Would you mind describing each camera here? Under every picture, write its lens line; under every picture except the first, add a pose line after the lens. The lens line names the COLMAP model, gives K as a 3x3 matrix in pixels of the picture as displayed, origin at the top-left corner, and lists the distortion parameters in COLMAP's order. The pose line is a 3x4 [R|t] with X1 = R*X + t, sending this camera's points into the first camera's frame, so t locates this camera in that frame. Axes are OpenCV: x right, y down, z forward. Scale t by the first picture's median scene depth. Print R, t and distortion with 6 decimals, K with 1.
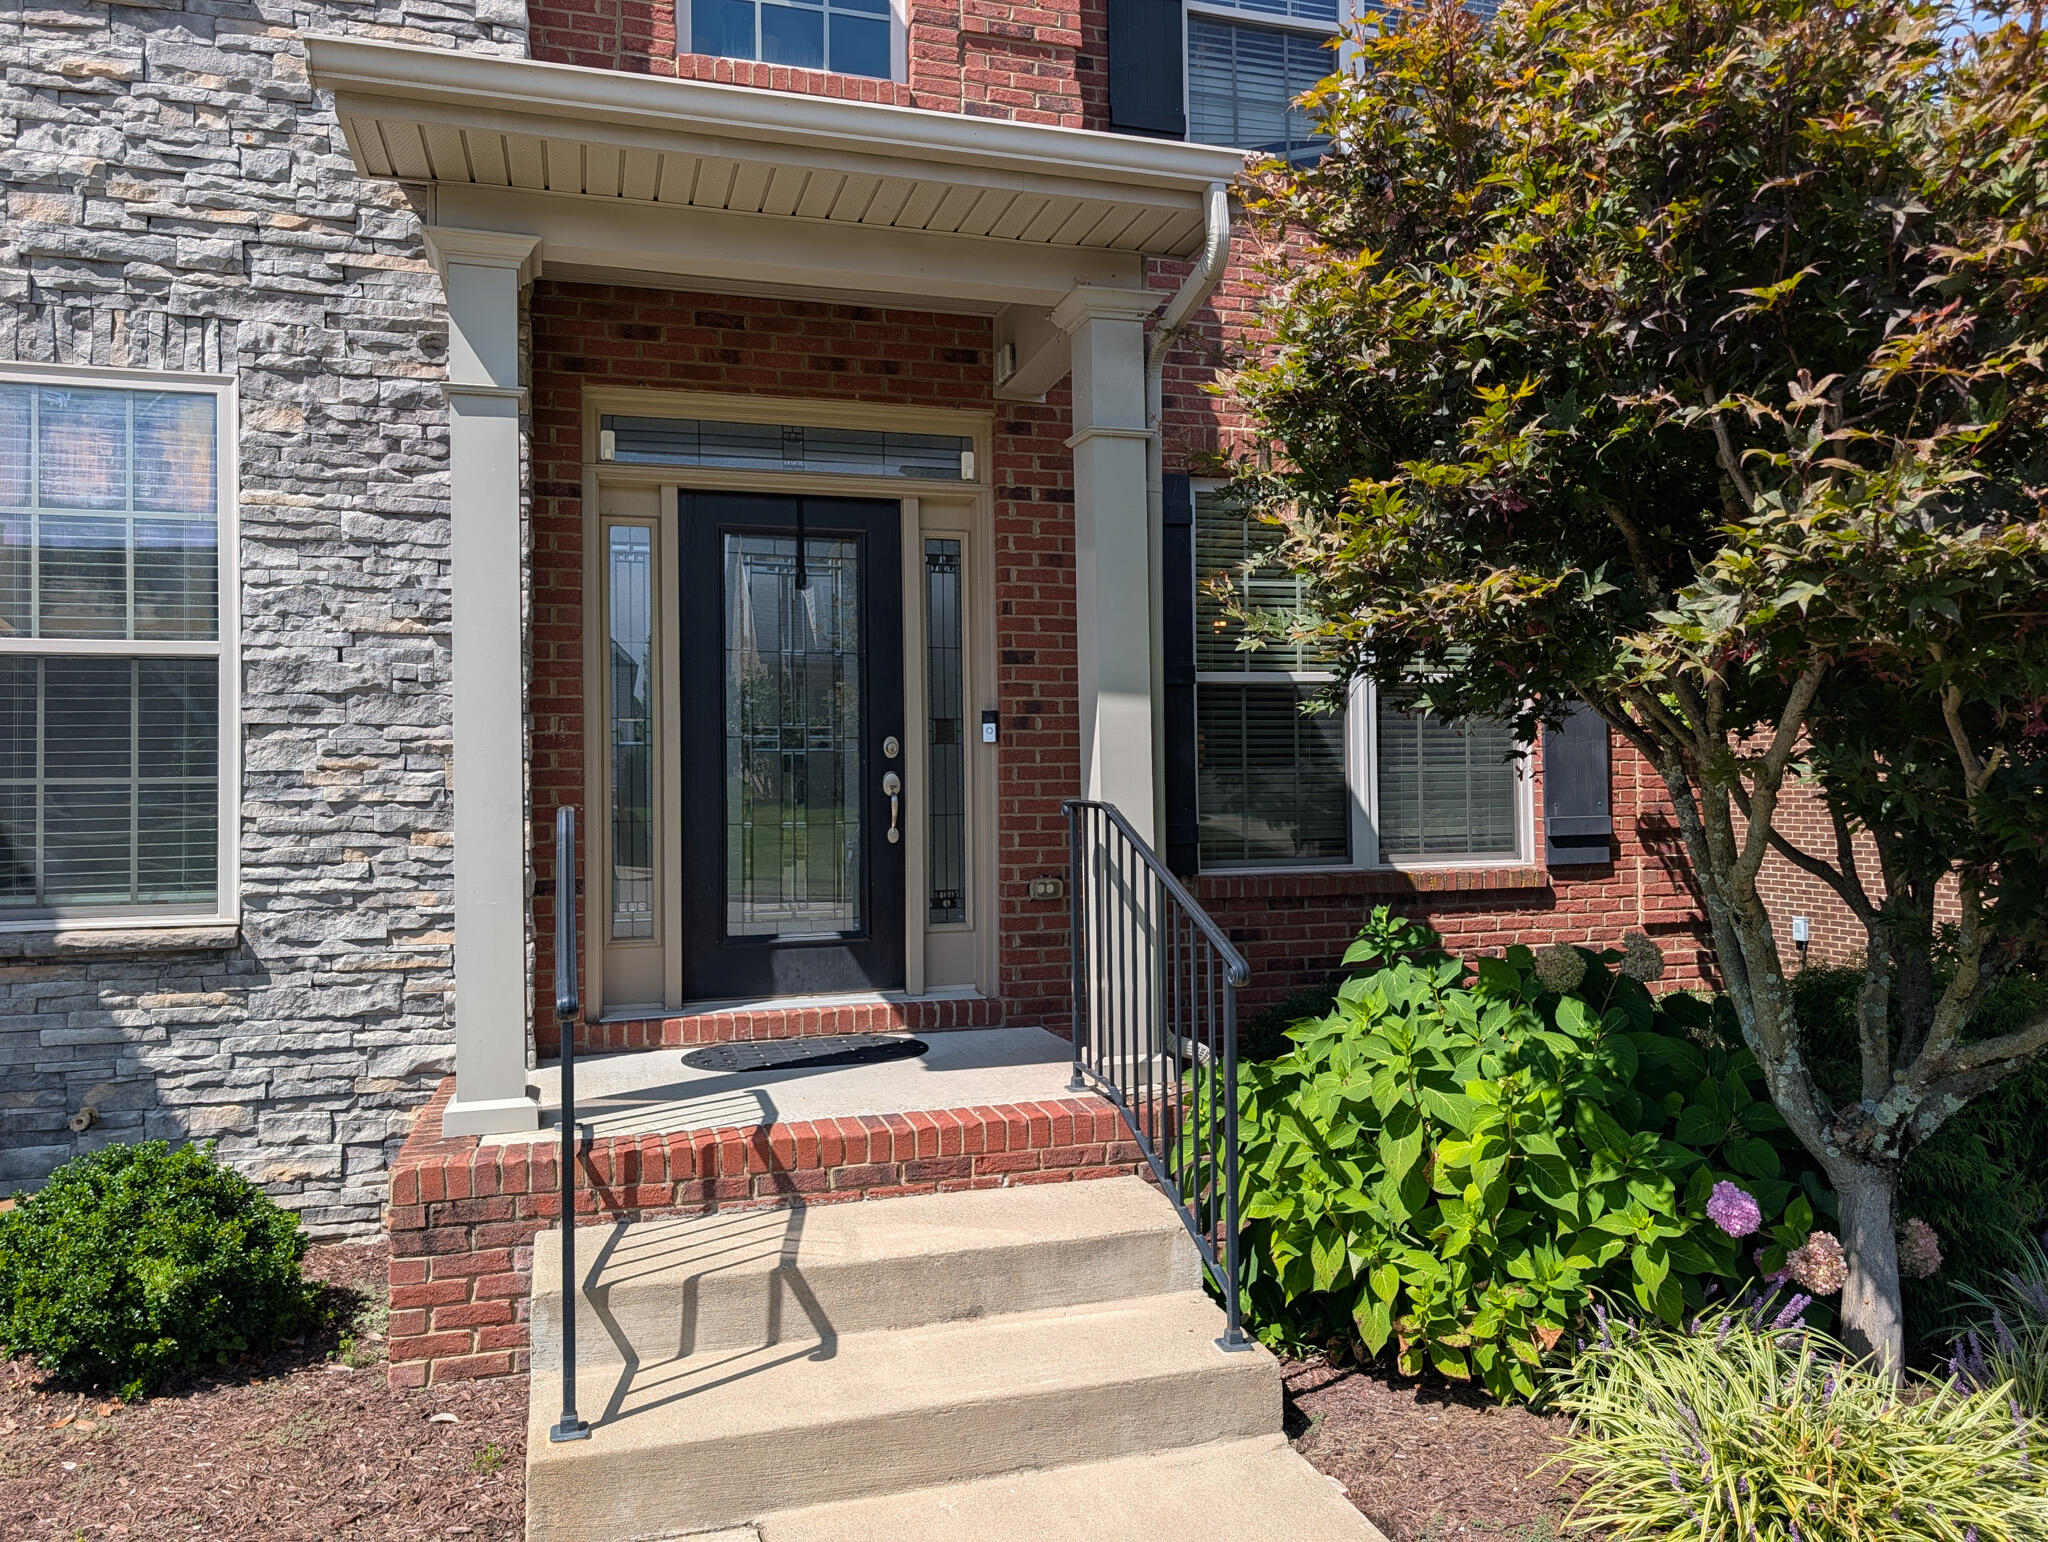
lens RADIAL K [[1481.3, 0, 1033.7], [0, 1481.3, 758.7], [0, 0, 1]] dist [0.017307, -0.014829]
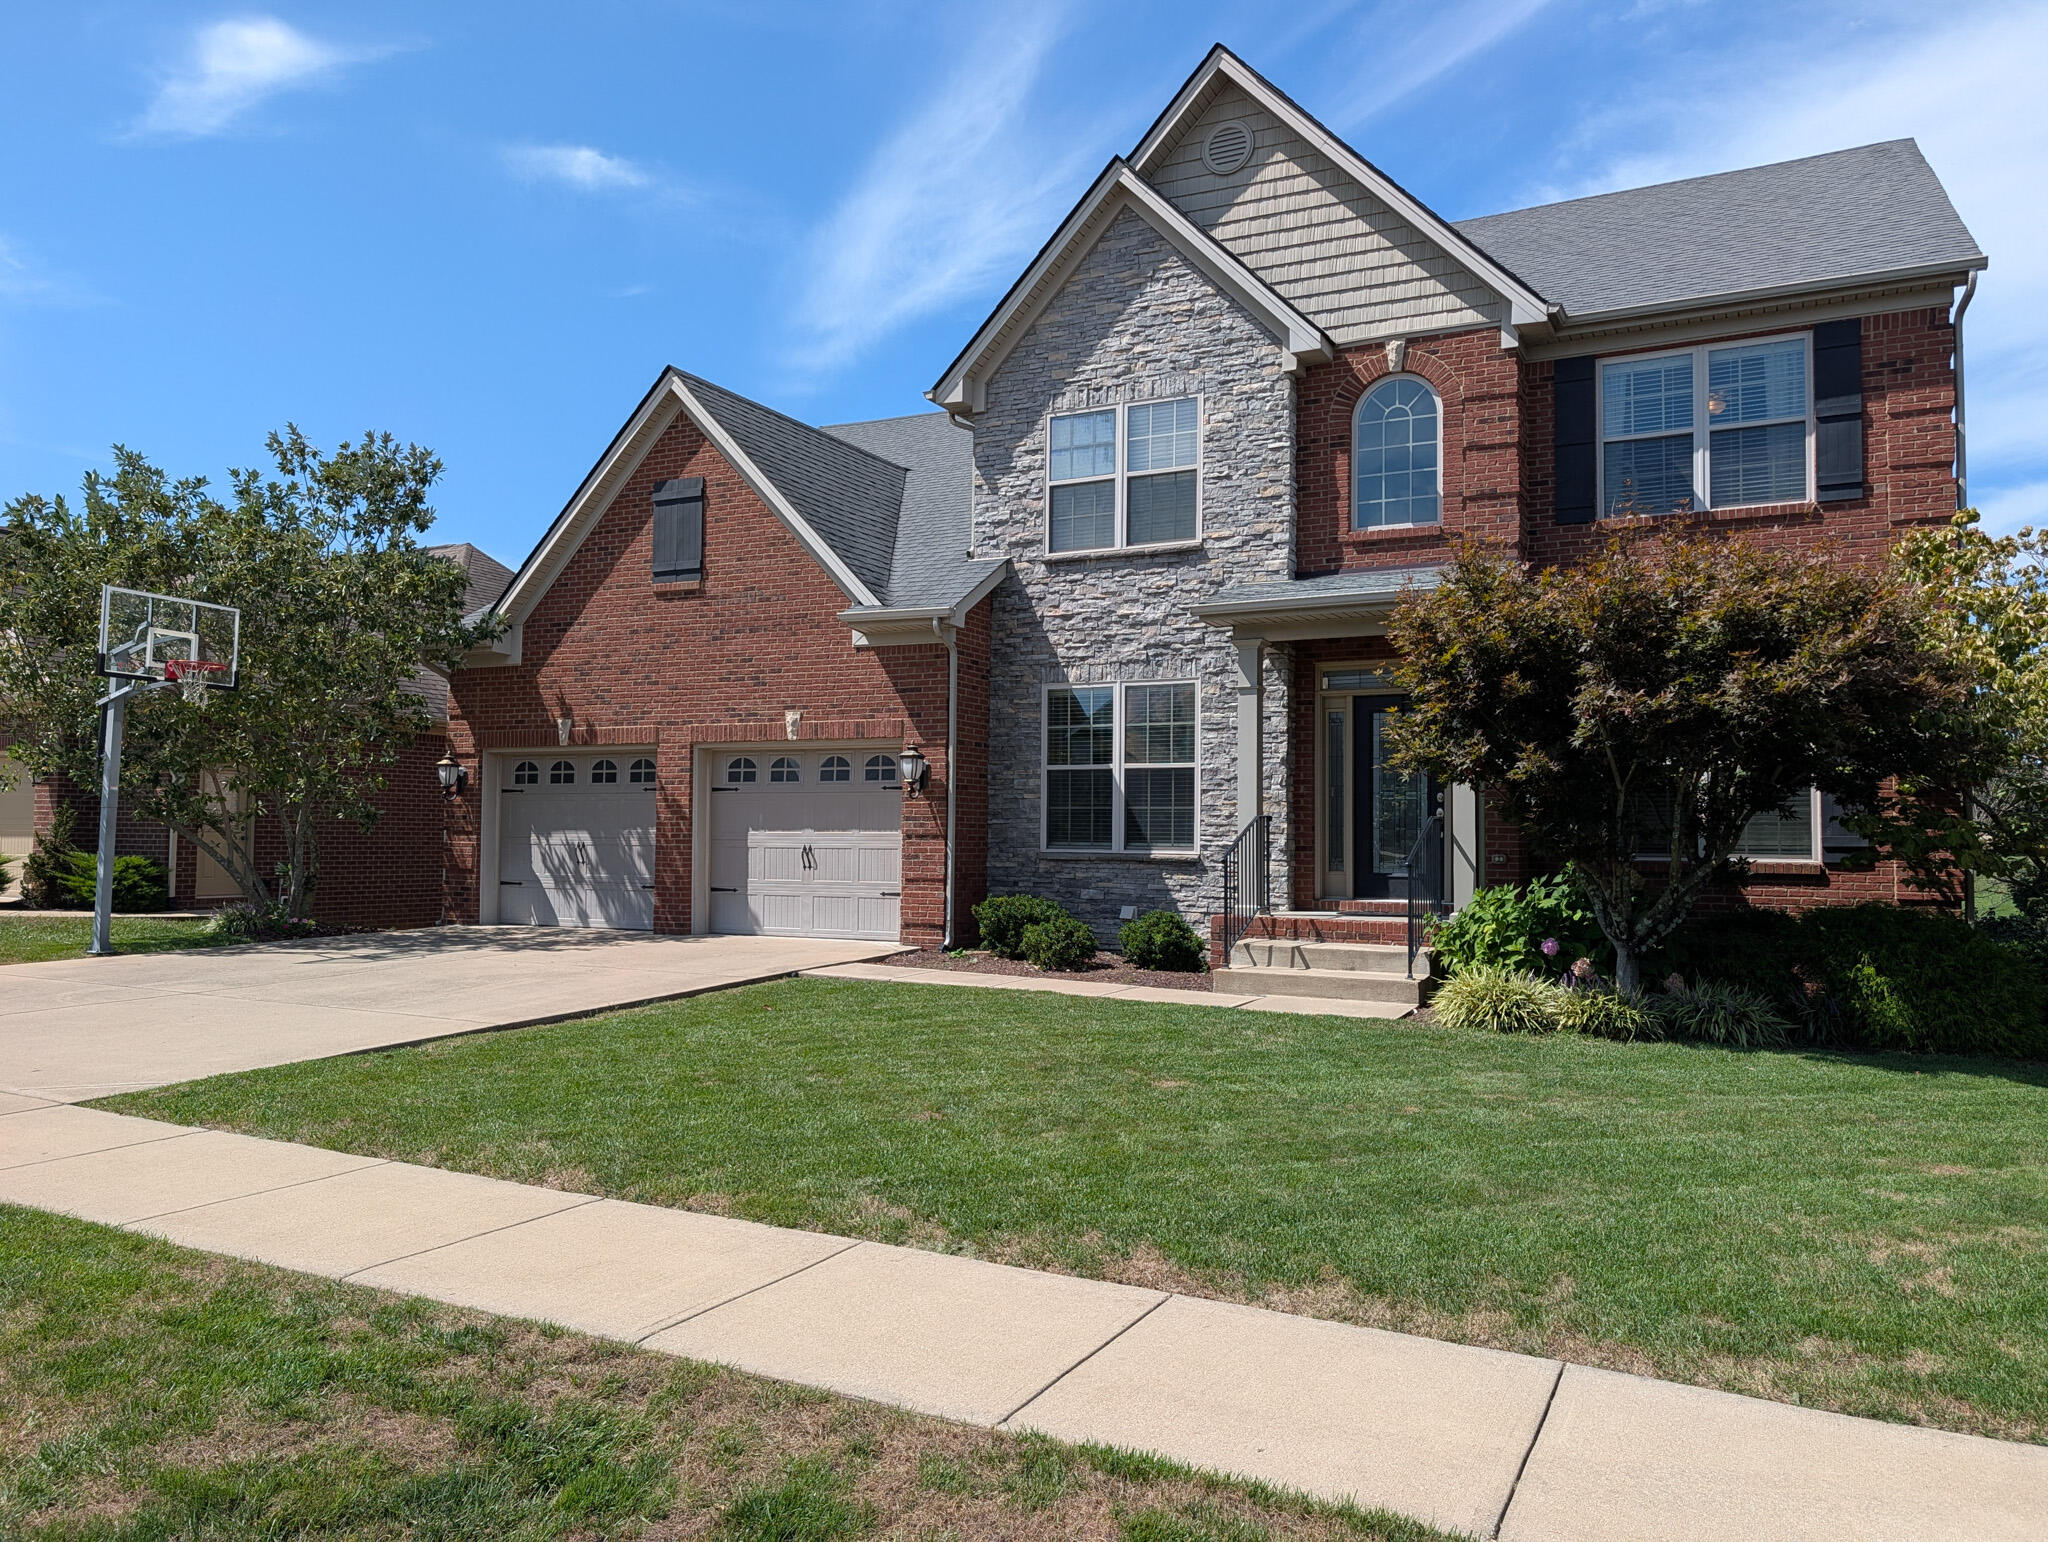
lens RADIAL K [[1485.2, 0, 1012.5], [0, 1485.2, 793.3], [0, 0, 1]] dist [0.018866, -0.017946]
pose [[0.705985, -0.001542, -0.708225, 1.361051], [-0.006182, 0.999946, -0.008340, 0.012528], [0.708200, 0.010266, 0.705938, -1.437877]]
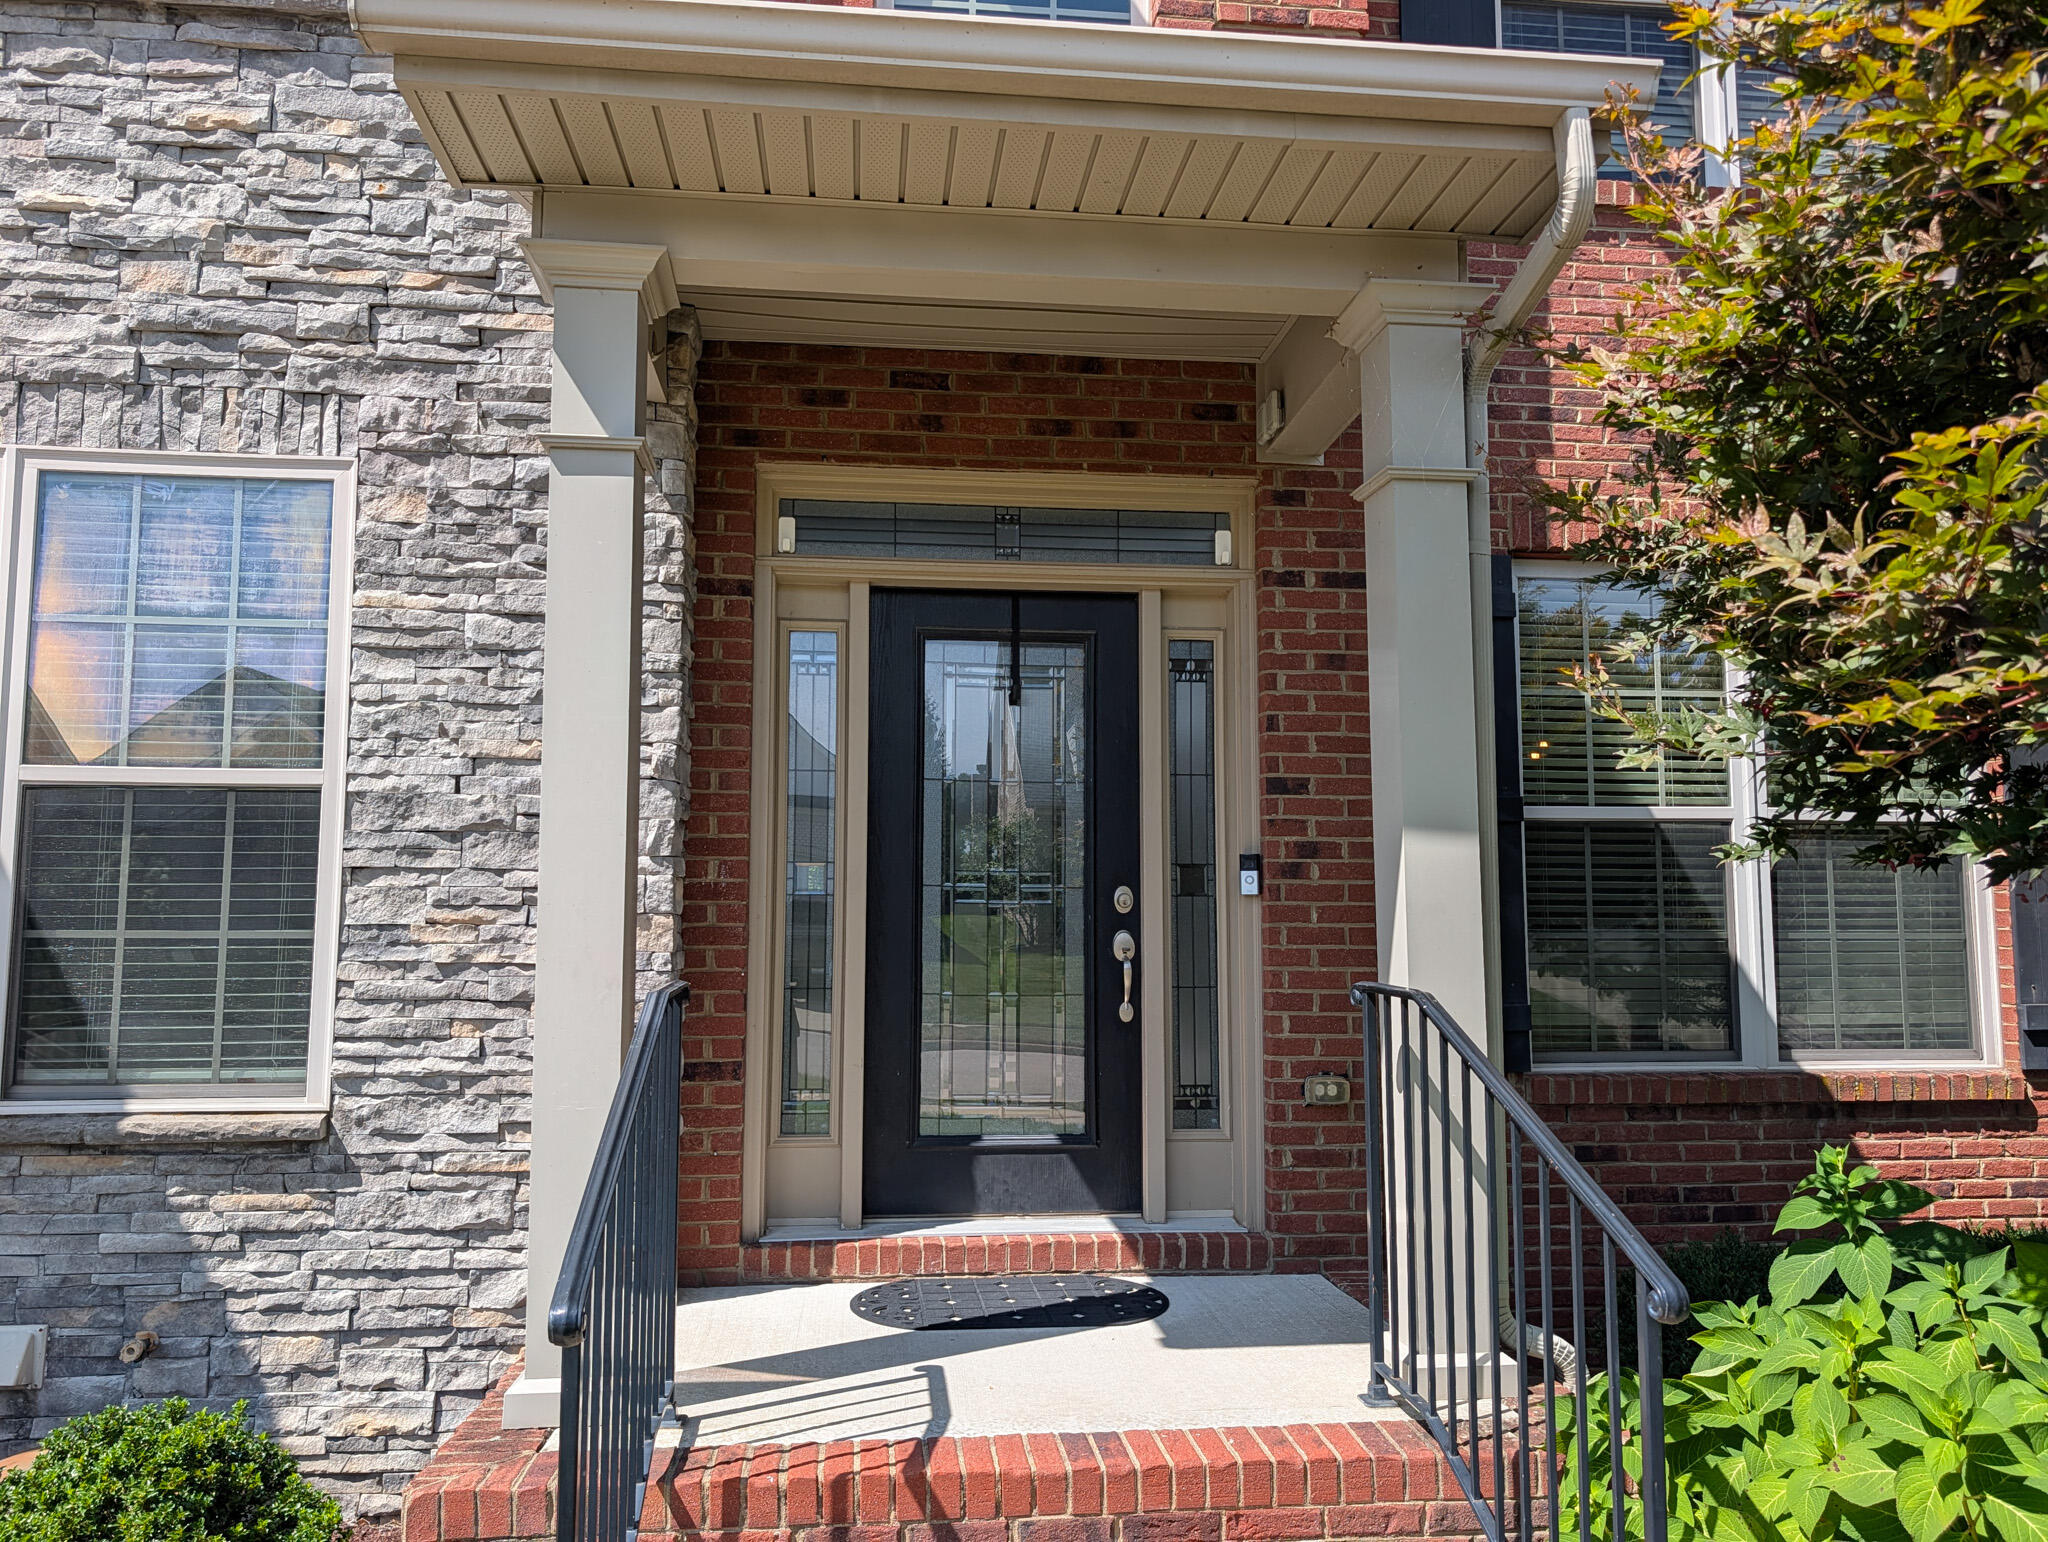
lens RADIAL K [[1485.2, 0, 1012.5], [0, 1485.2, 793.3], [0, 0, 1]] dist [0.018866, -0.017946]
pose [[0.981273, -0.003180, -0.192597, -0.002824], [-0.010796, 0.997384, -0.071471, -0.009175], [0.192320, 0.072212, 0.978672, 0.249424]]
